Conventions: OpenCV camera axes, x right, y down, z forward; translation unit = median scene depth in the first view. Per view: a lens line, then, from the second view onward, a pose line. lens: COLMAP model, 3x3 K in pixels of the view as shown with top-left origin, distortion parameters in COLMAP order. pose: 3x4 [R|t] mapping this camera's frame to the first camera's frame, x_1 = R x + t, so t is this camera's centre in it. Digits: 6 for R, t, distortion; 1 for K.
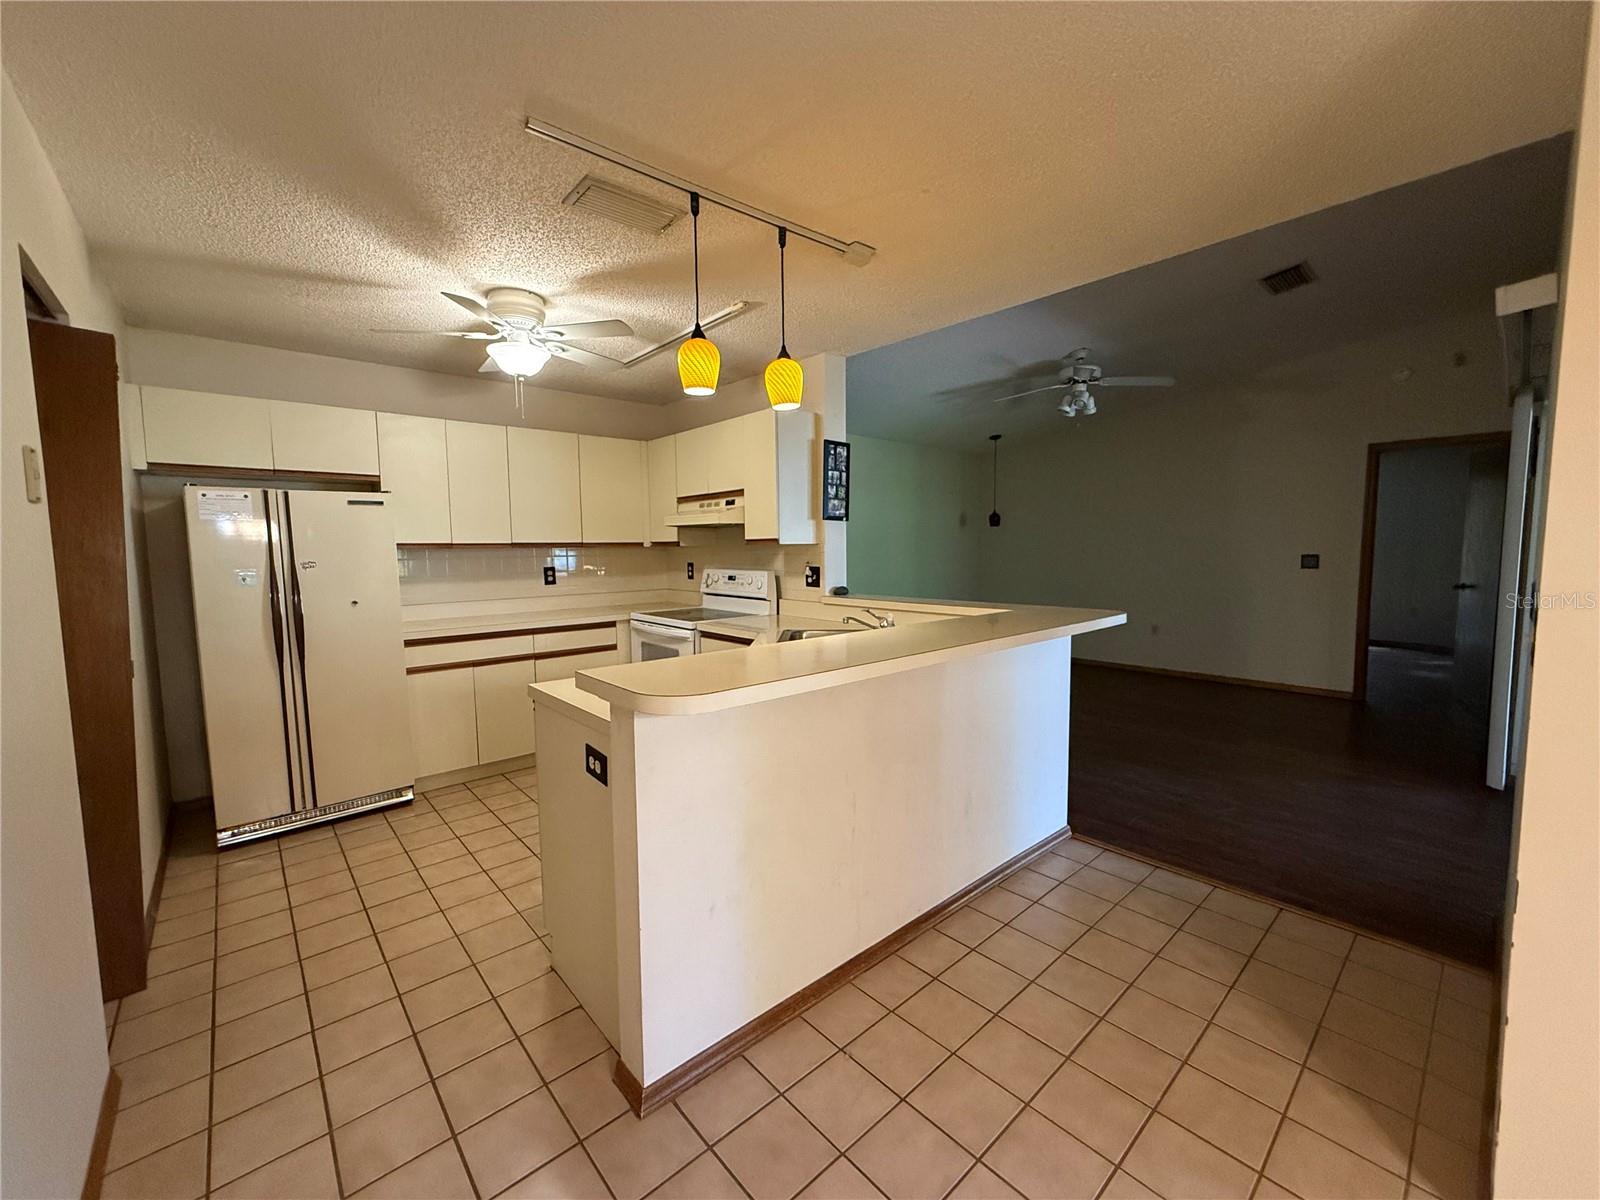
lens RADIAL K [[640.3, 0, 801.7], [0, 640.3, 596.5], [0, 0, 1]] dist [-0.000656, -0.000848]
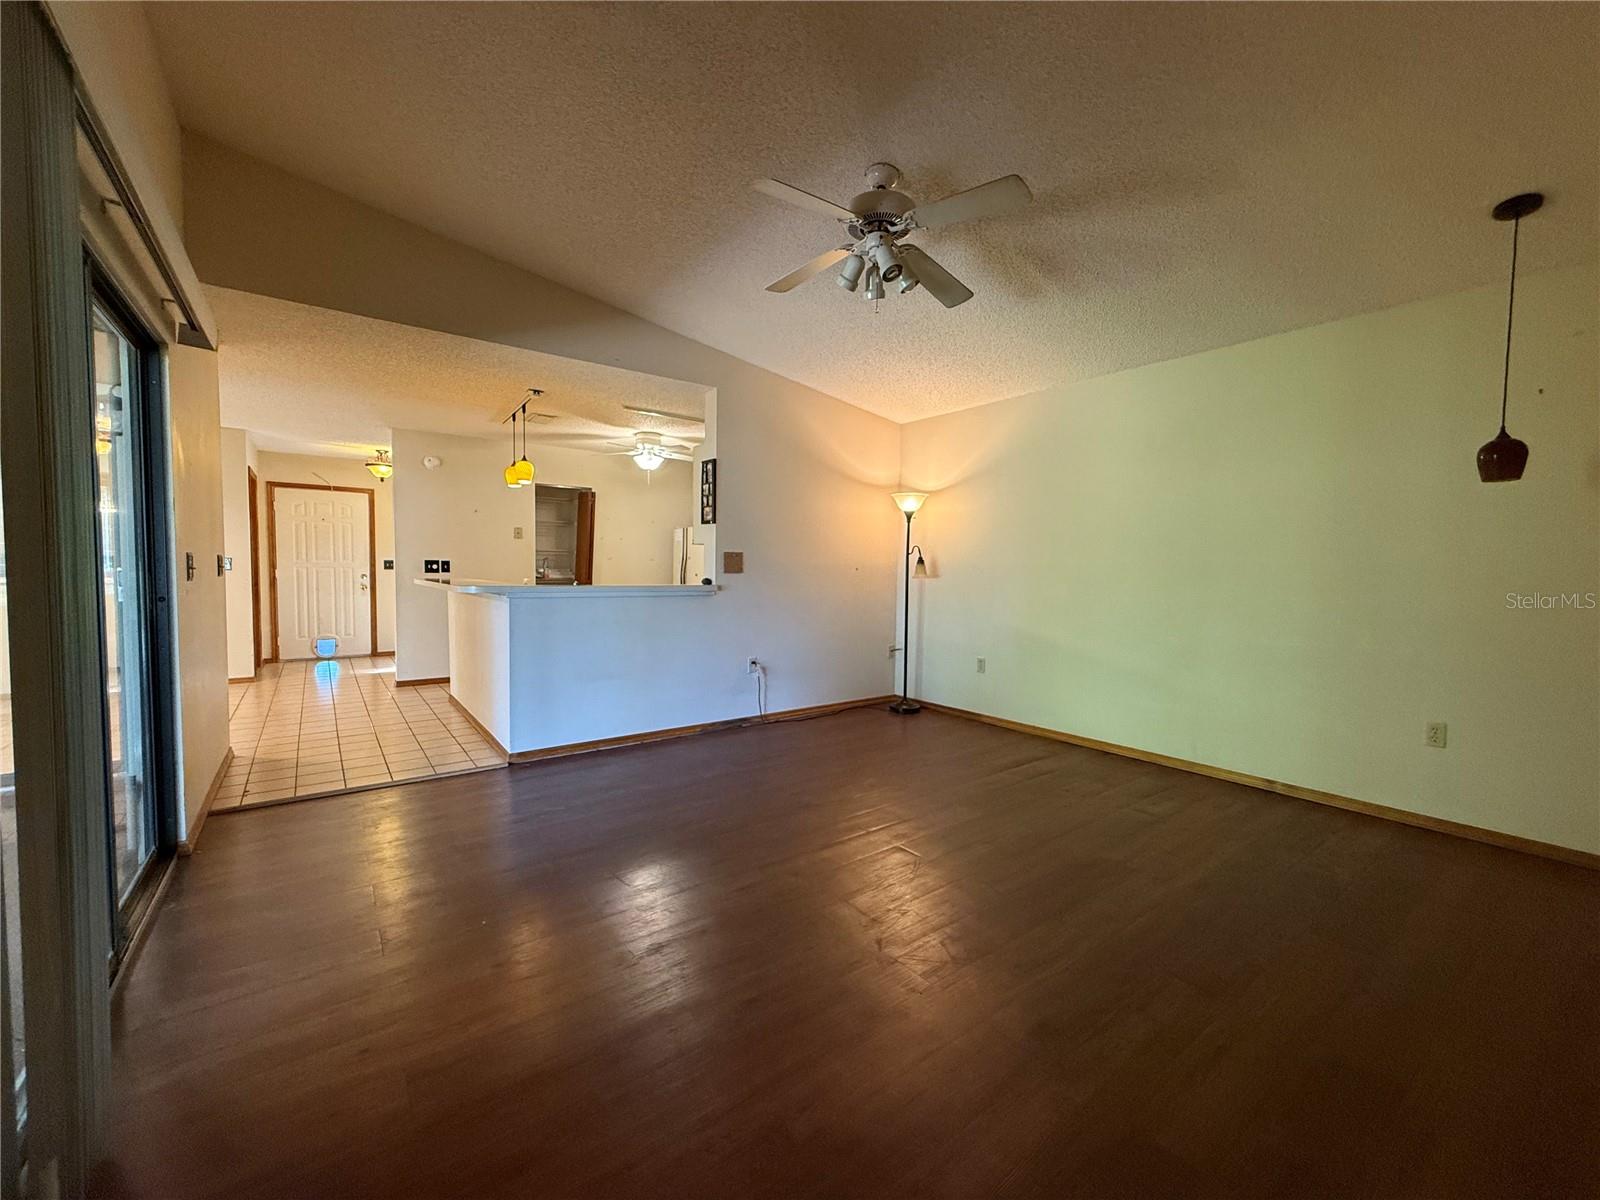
lens RADIAL K [[640.3, 0, 803.4], [0, 640.3, 597.2], [0, 0, 1]] dist [-0.000656, -0.000848]
pose [[-0.083110, 0.055688, -0.994983, 1.302712], [-0.088385, 0.994091, 0.063021, -0.072852], [0.992613, 0.093180, -0.077697, 1.313508]]
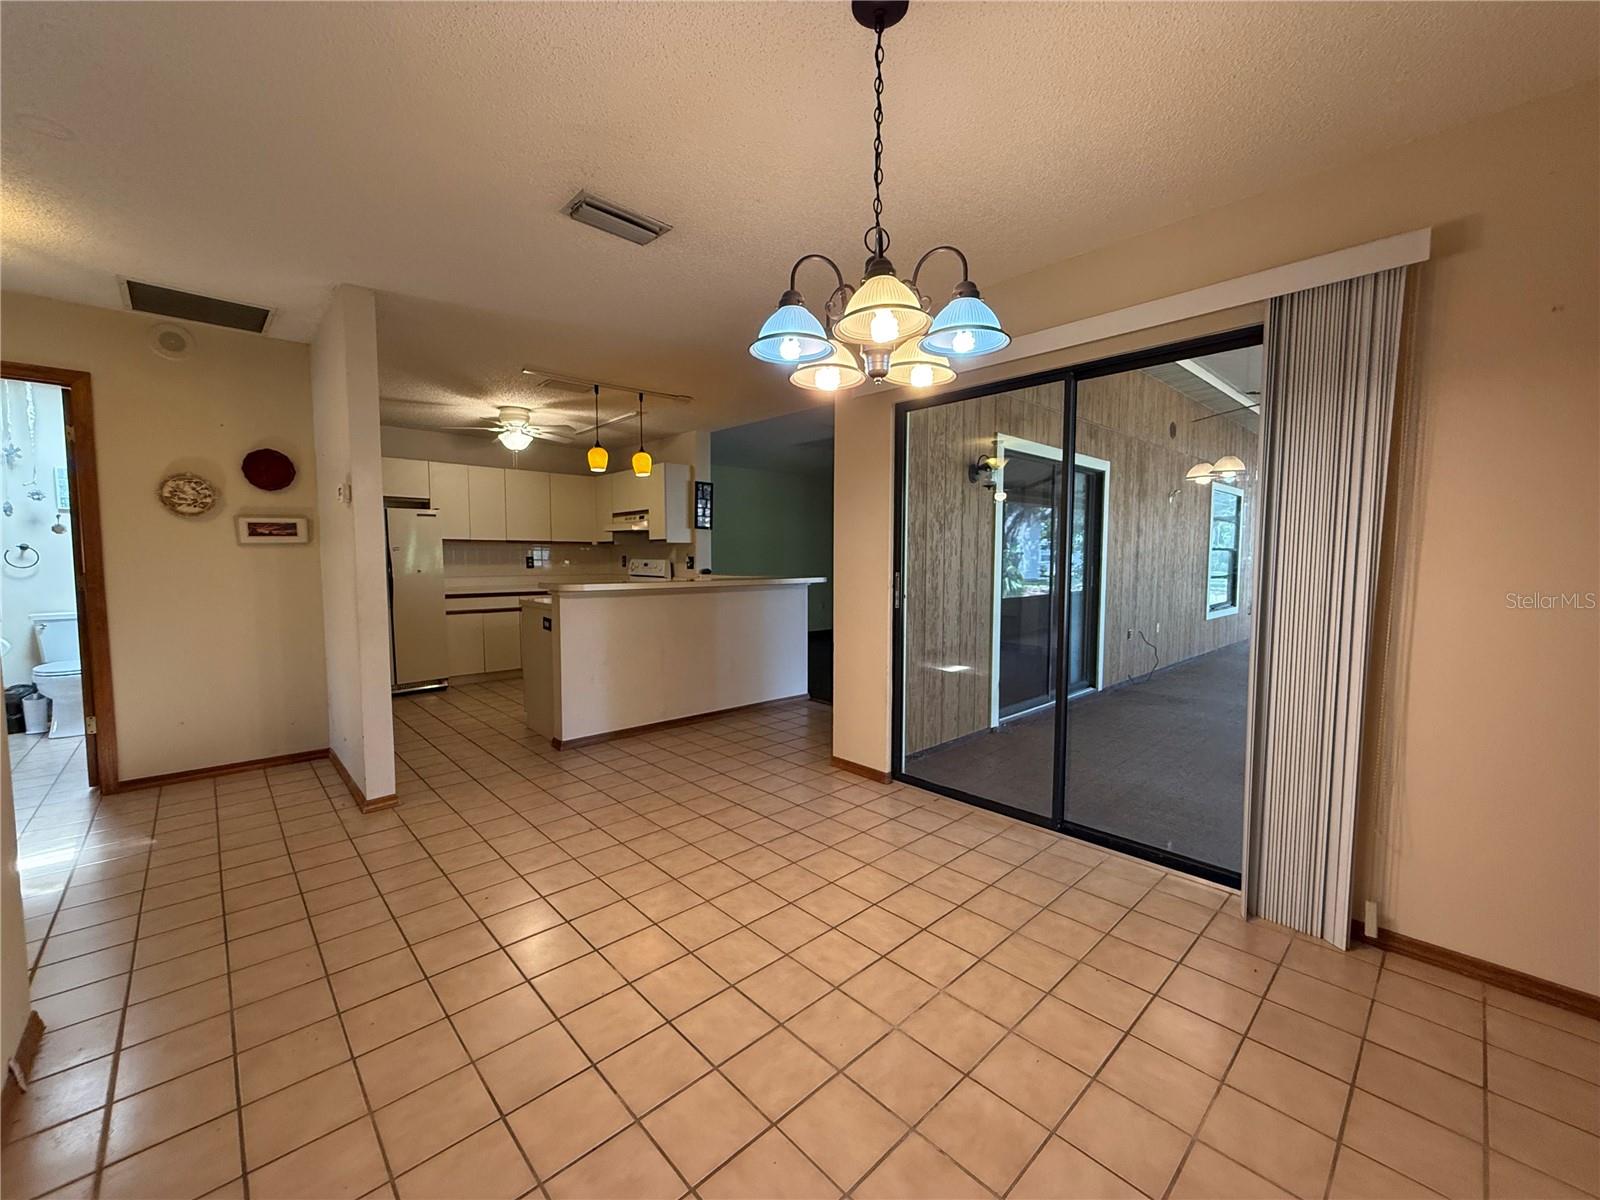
lens RADIAL K [[640.3, 0, 803.1], [0, 640.3, 598.8], [0, 0, 1]] dist [-0.000656, -0.000848]
pose [[0.999570, 0.010215, 0.027471, 0.273632], [-0.009846, 0.999860, -0.013511, 0.084560], [-0.027605, 0.013234, 0.999531, -0.686826]]
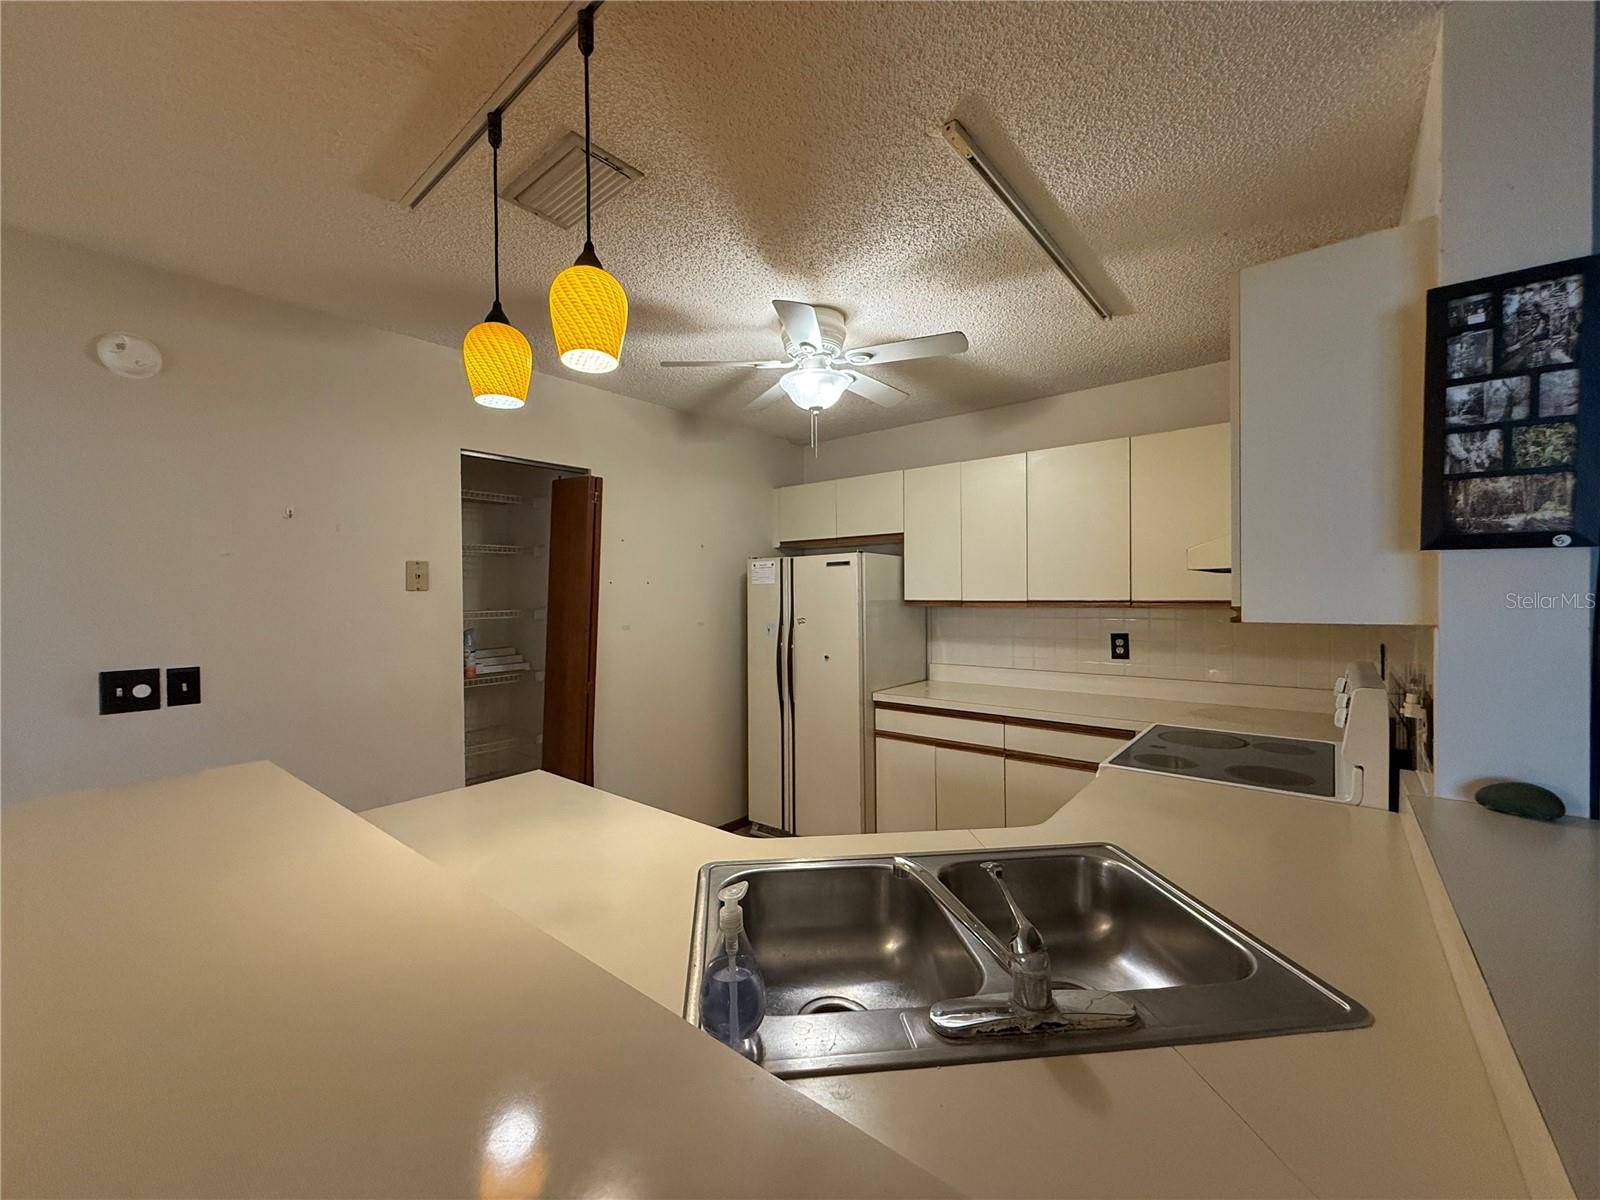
lens RADIAL K [[640.3, 0, 787.2], [0, 640.3, 598.0], [0, 0, 1]] dist [-0.000656, -0.000848]
pose [[0.142239, 0.015886, -0.989705, 0.295476], [-0.071814, 0.997402, 0.005689, -0.076383], [0.987224, 0.070266, 0.143010, 0.653868]]
